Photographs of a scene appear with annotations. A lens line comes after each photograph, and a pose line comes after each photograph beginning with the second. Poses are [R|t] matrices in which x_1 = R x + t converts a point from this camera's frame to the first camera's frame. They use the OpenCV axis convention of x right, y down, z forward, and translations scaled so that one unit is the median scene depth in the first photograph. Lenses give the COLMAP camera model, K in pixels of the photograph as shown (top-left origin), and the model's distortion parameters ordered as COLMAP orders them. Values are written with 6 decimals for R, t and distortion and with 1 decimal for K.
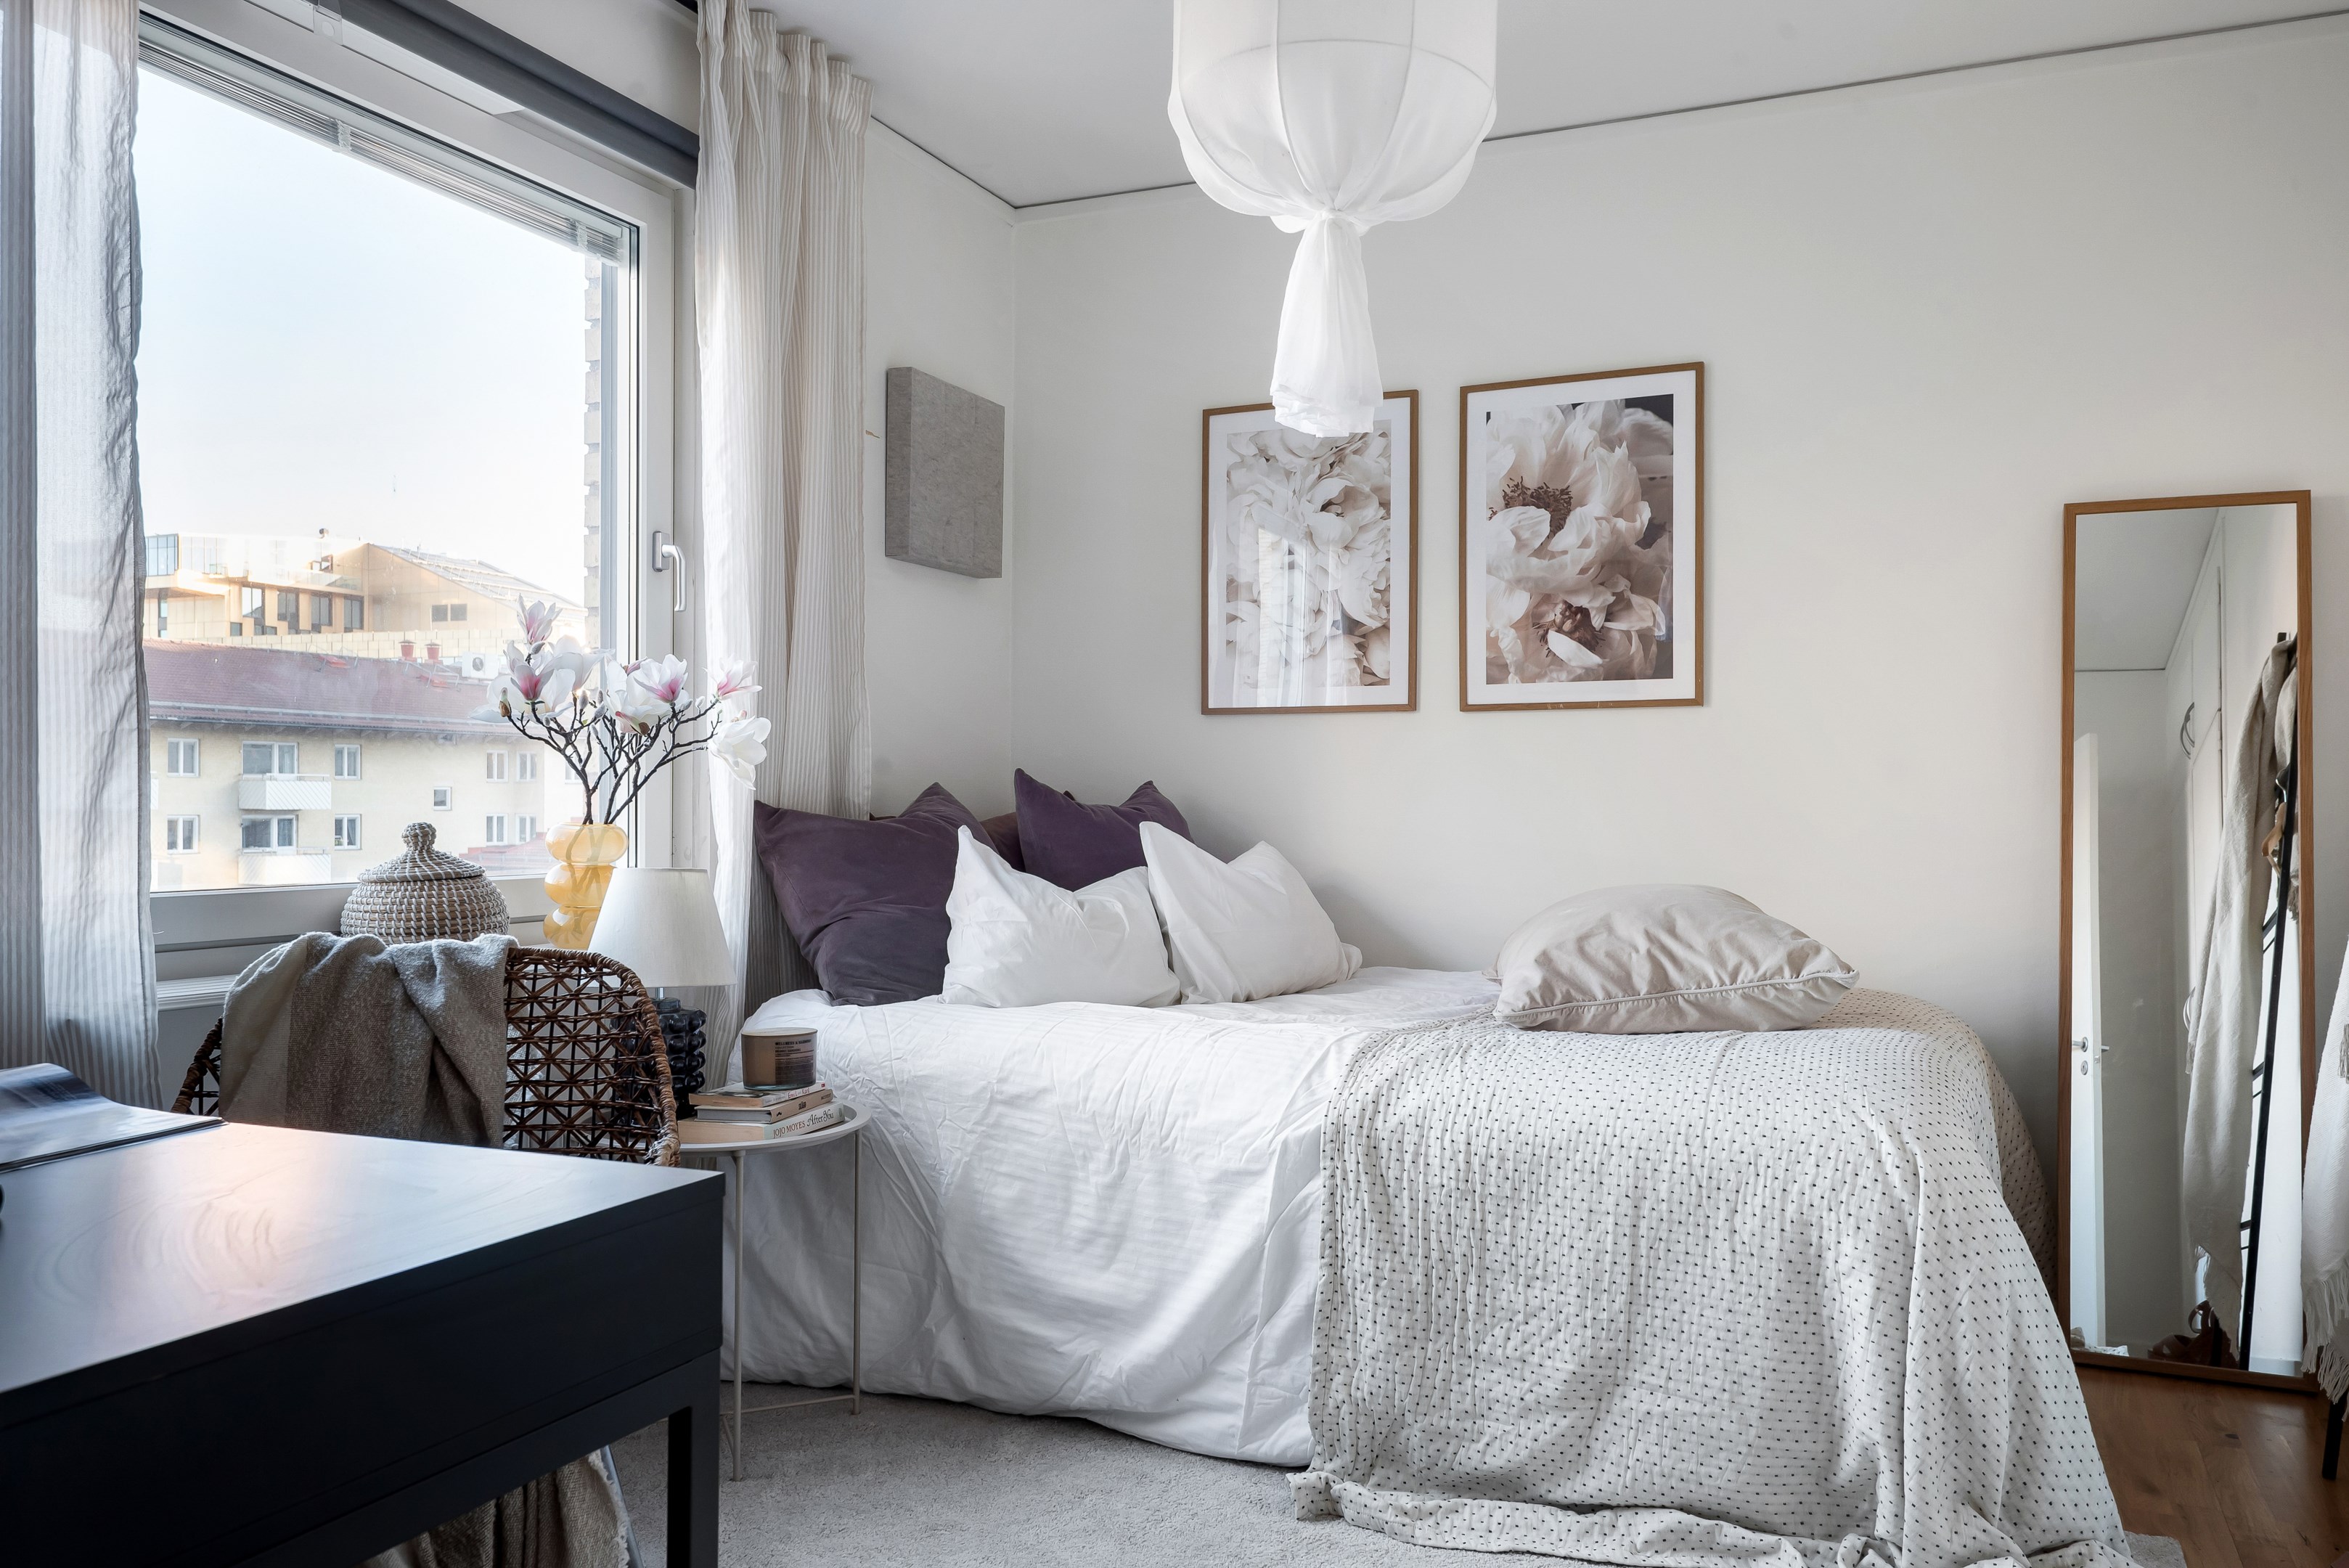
lens RADIAL K [[1862.7, 0, 1155.9], [0, 1862.7, 809.0], [0, 0, 1]] dist [0.037303, -0.017640]
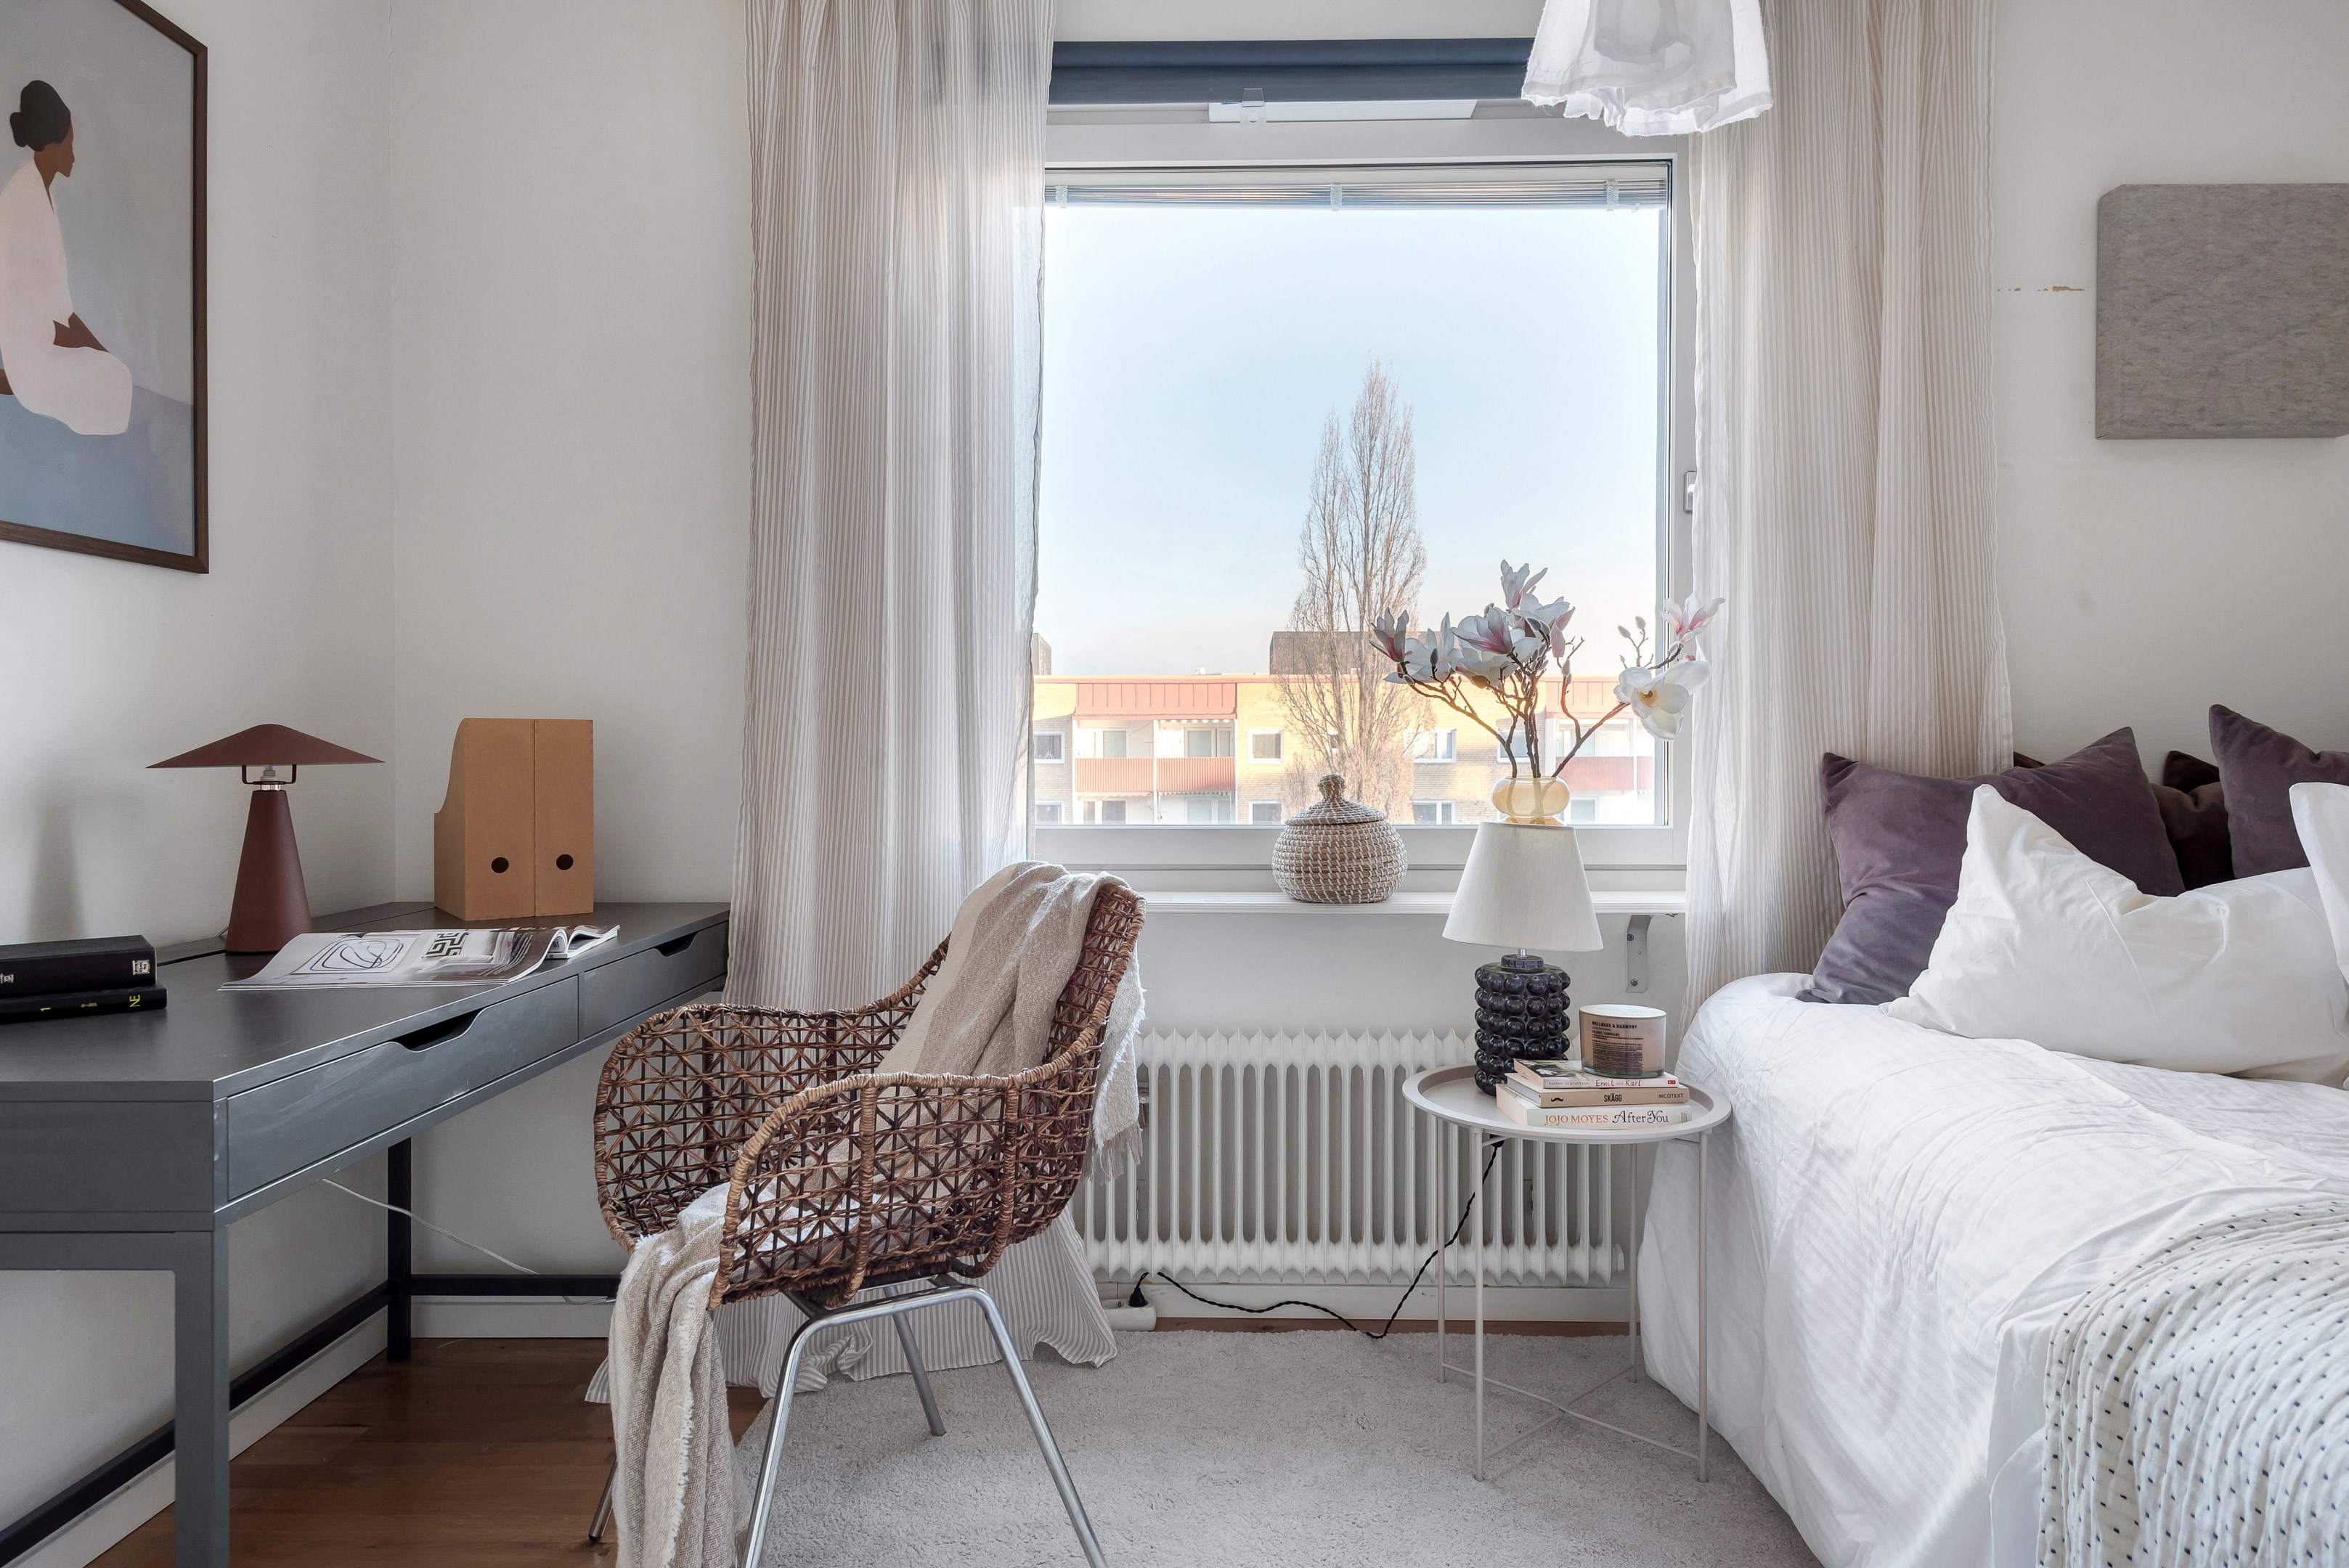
lens RADIAL K [[1460.6, 0, 1175.0], [0, 1460.6, 747.6], [0, 0, 1]] dist [0.010149, -0.003320]
pose [[0.367702, -0.007480, -0.929914, 0.382125], [0.000713, 0.999970, -0.007761, -0.002040], [0.929943, 0.002191, 0.367696, 0.558222]]
